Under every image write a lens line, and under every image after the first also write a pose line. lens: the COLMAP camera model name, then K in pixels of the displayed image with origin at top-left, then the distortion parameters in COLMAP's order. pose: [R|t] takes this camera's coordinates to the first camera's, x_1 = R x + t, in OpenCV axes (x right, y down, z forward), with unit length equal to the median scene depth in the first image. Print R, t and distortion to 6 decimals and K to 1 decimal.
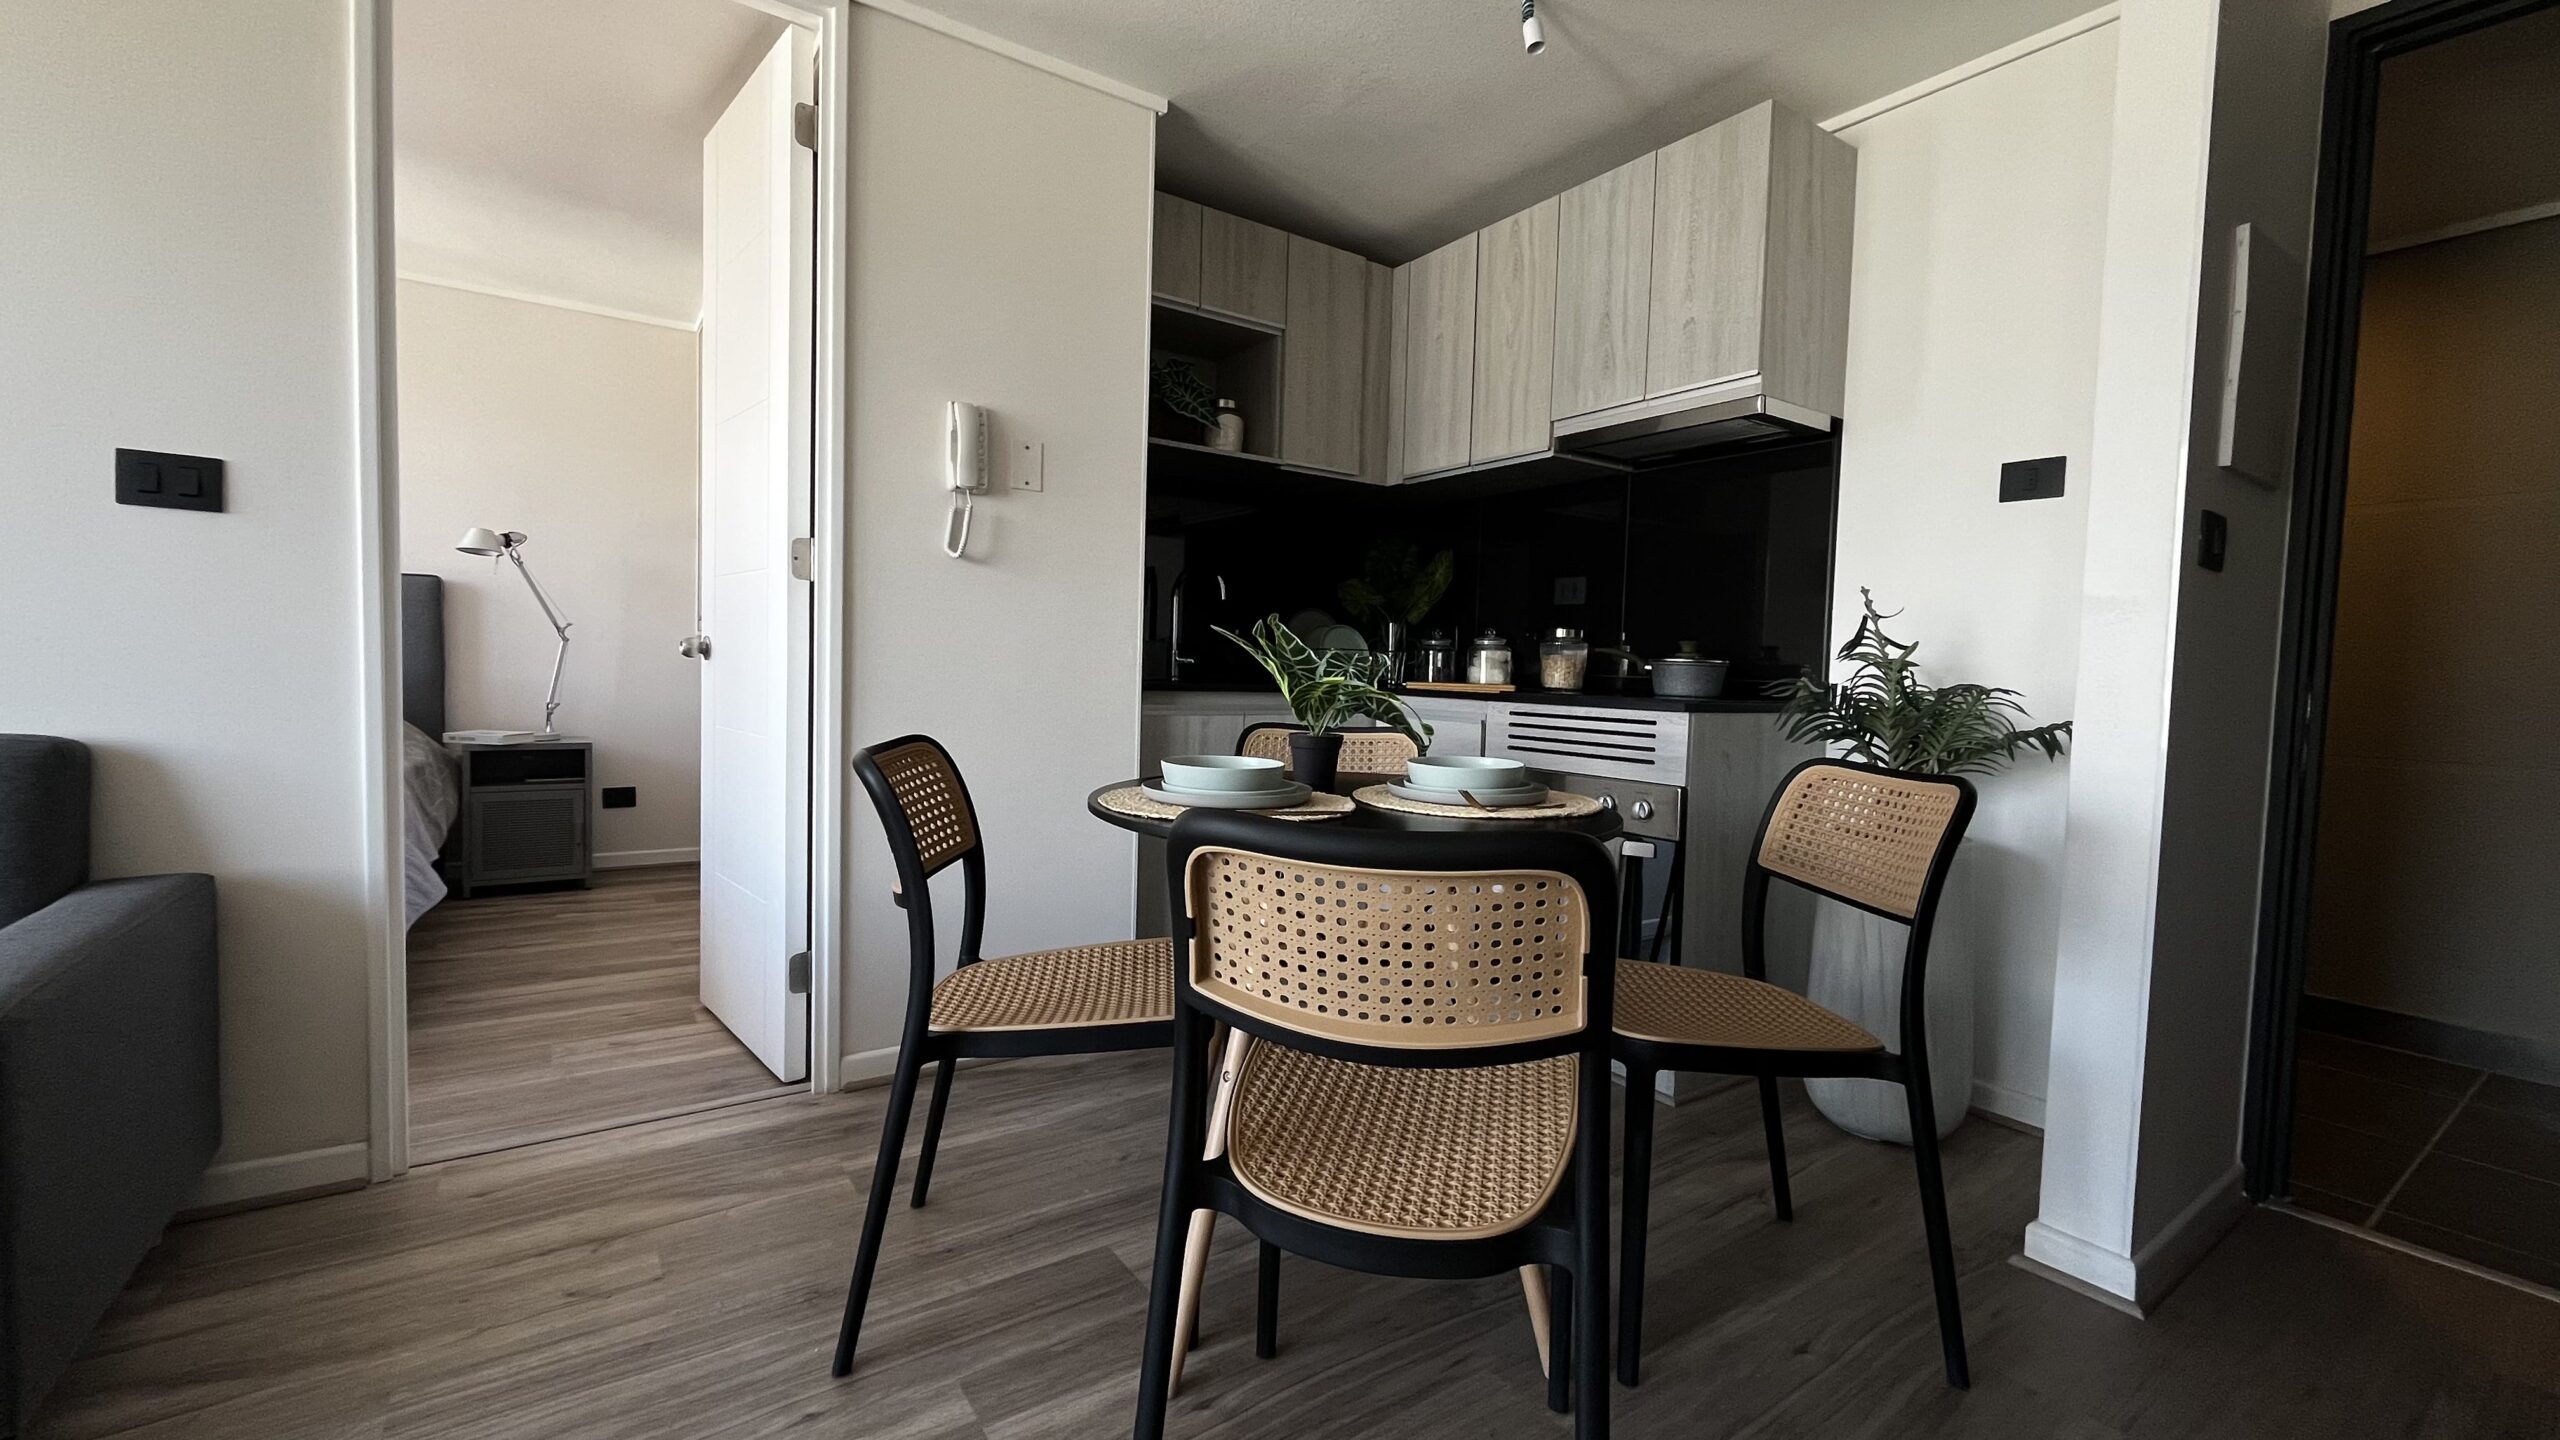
lens RADIAL K [[1032.2, 0, 1283.2], [0, 1032.2, 714.6], [0, 0, 1]] dist [-0.000292, -0.000685]
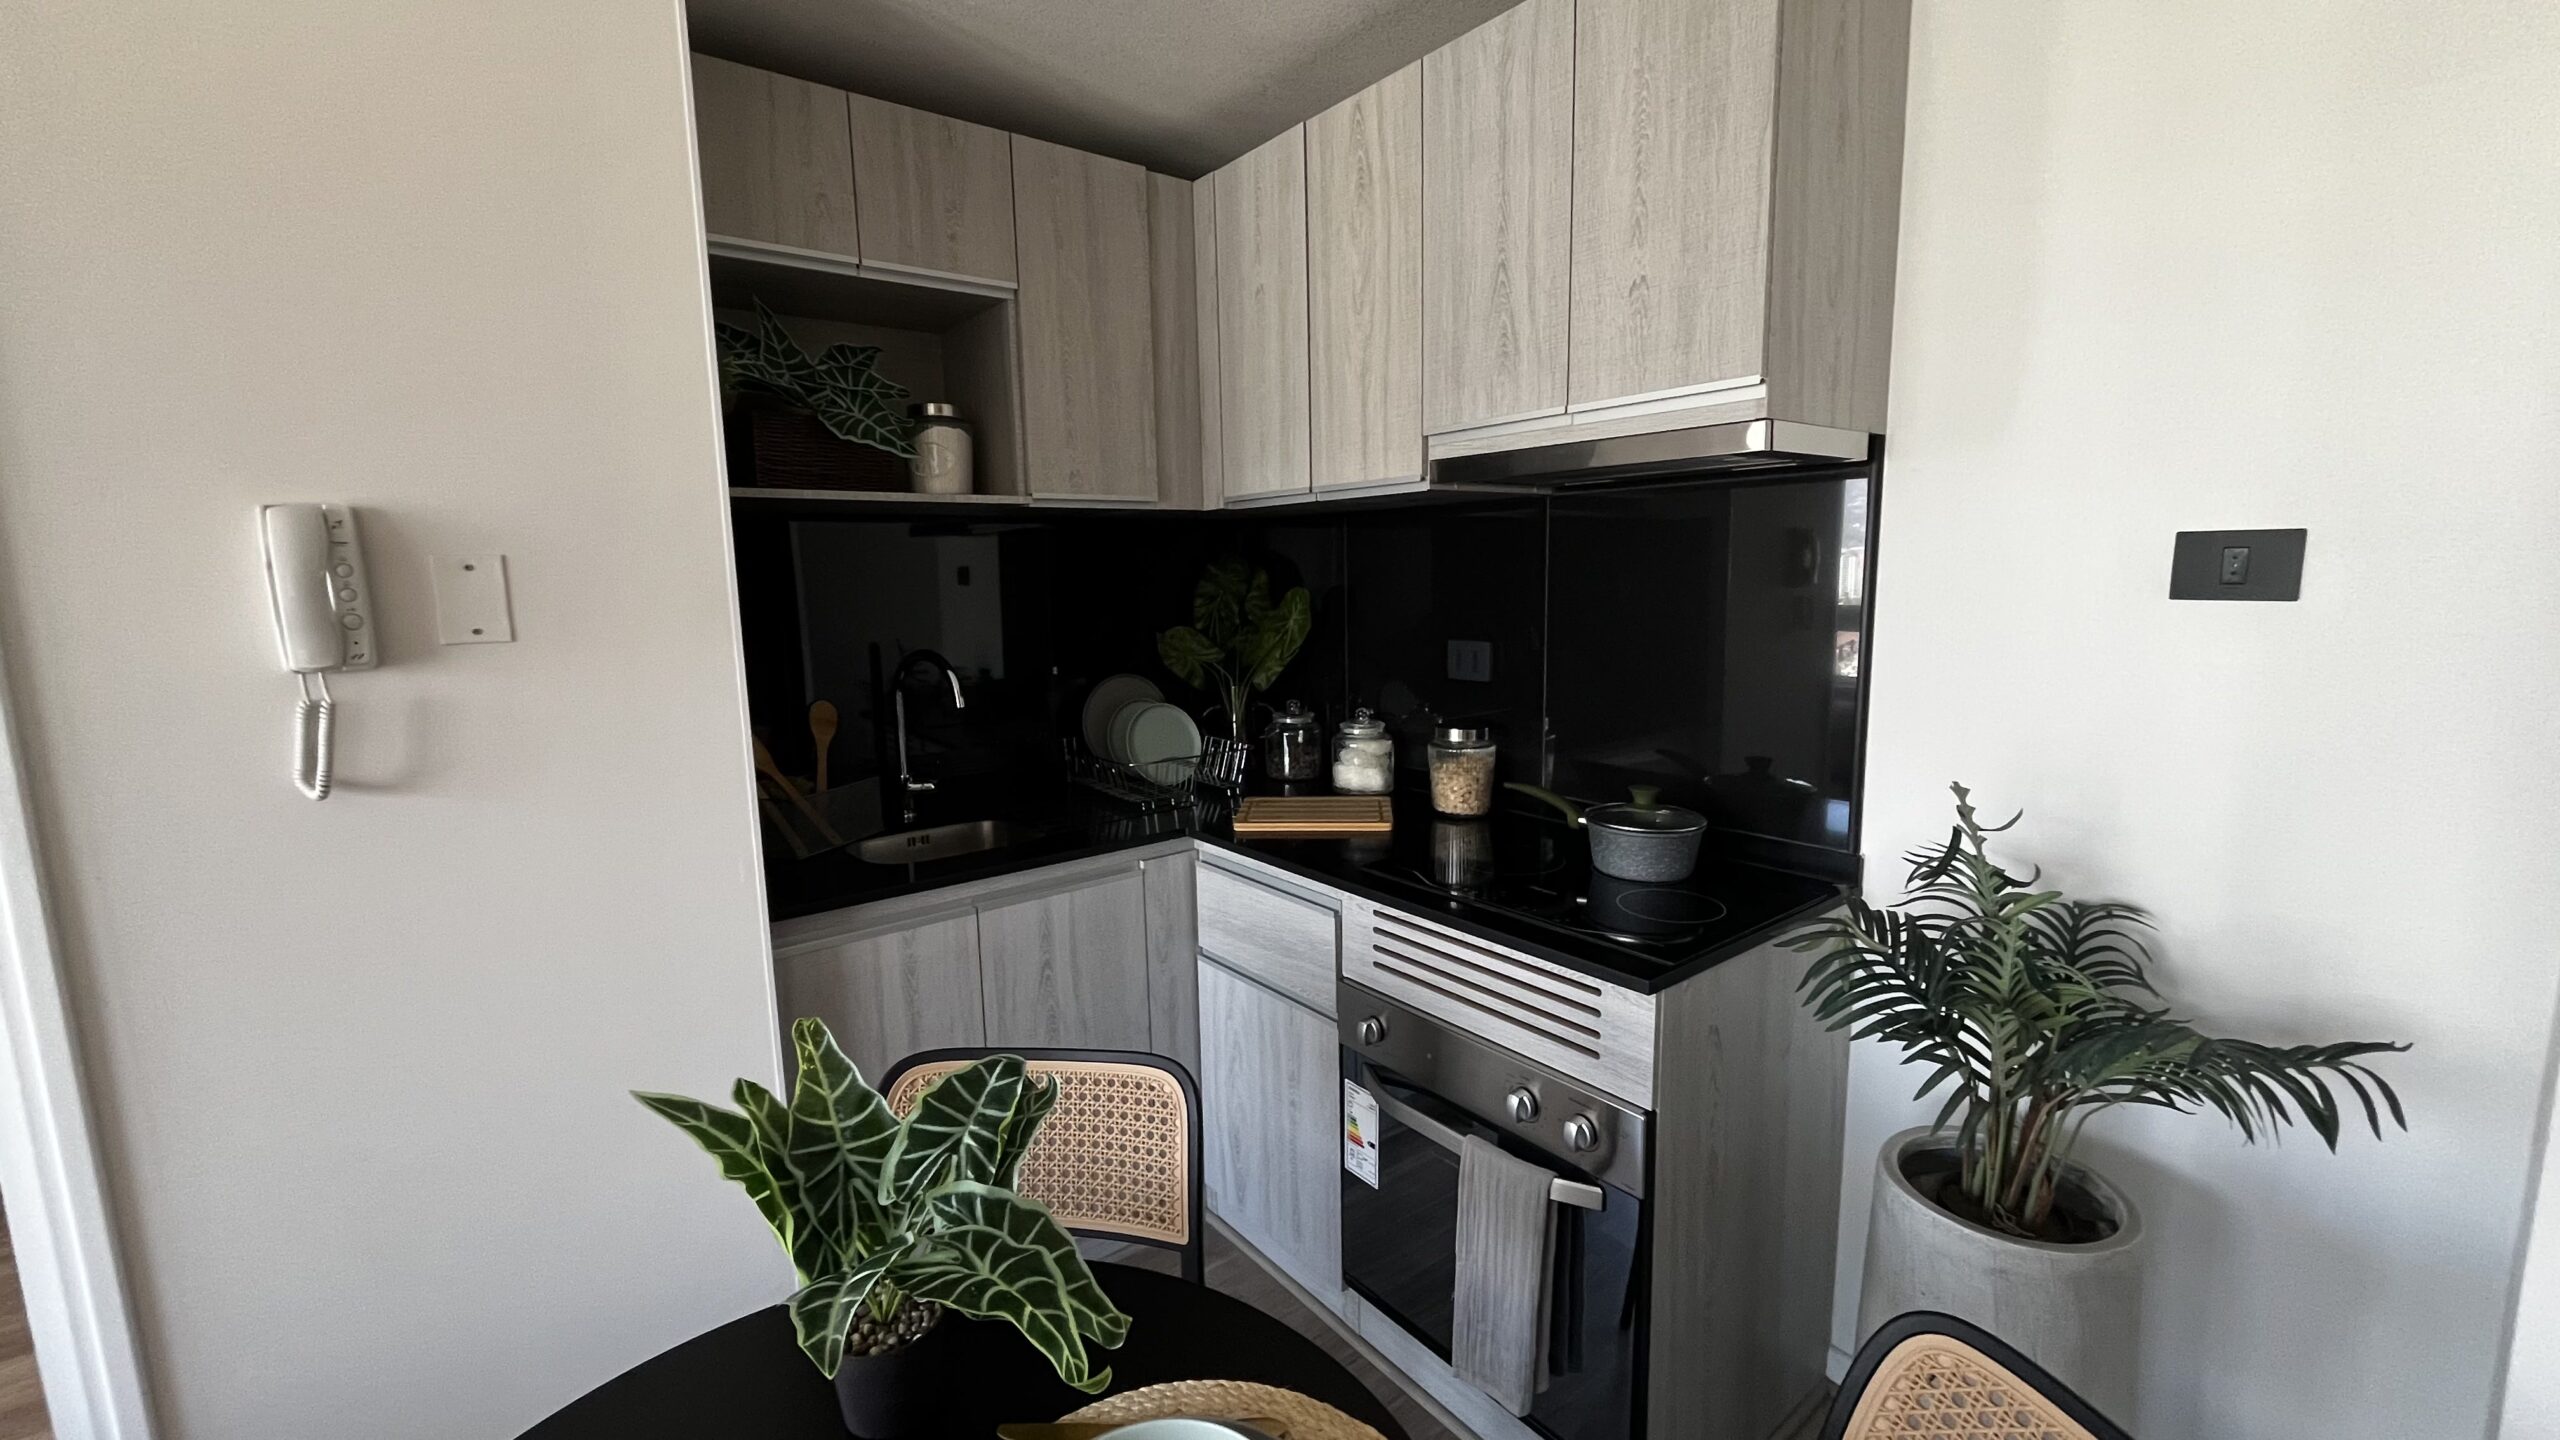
lens RADIAL K [[1036.4, 0, 1280.0], [0, 1036.4, 720.0], [0, 0, 1]] dist [0.000253, -0.000111]
pose [[0.996765, -0.058663, 0.054929, 0.125409], [0.053075, 0.993752, 0.098183, -0.176861], [-0.060346, -0.094950, 0.993651, 0.352695]]
